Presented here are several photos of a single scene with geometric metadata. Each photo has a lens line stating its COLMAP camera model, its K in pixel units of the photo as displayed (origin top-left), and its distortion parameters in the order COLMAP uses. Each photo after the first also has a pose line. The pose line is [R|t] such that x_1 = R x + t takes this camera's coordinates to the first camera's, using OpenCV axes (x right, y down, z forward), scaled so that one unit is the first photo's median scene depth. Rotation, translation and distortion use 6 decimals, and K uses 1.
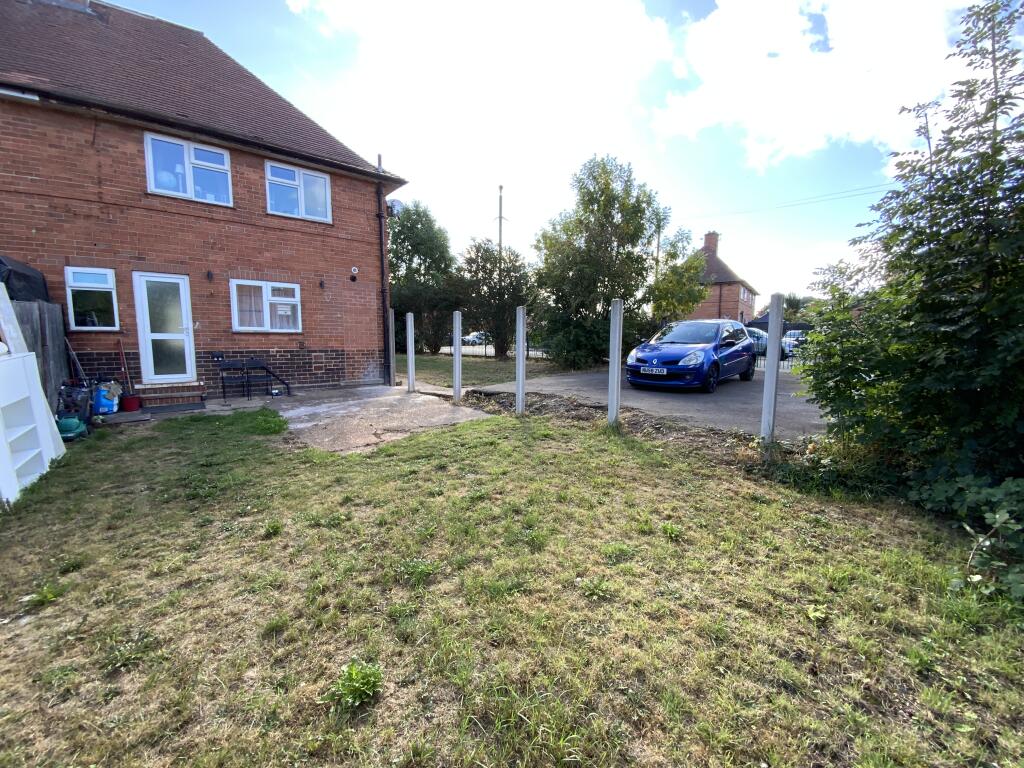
lens RADIAL K [[413.4, 0, 510.8], [0, 413.4, 388.2], [0, 0, 1]] dist [0.011908, -0.009758]
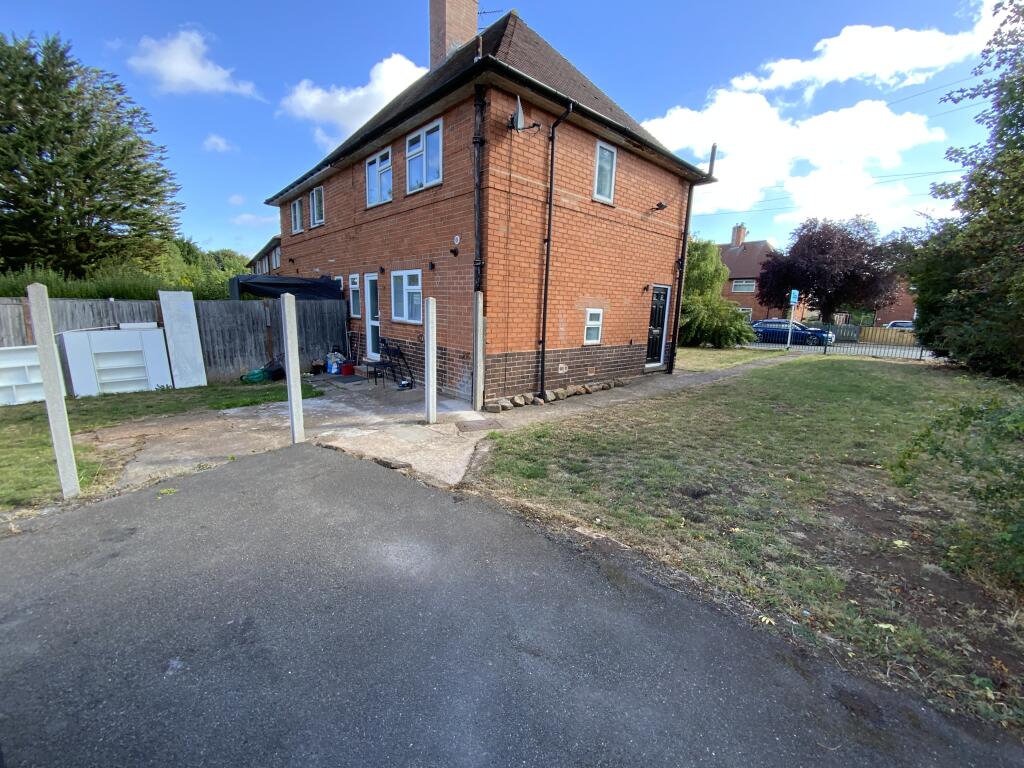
lens RADIAL K [[413.4, 0, 510.8], [0, 413.4, 388.2], [0, 0, 1]] dist [0.011908, -0.009758]
pose [[0.080971, 0.181791, -0.979998, 0.423066], [-0.161116, 0.972683, 0.167122, -0.189135], [0.983608, 0.144362, 0.108049, 1.169089]]
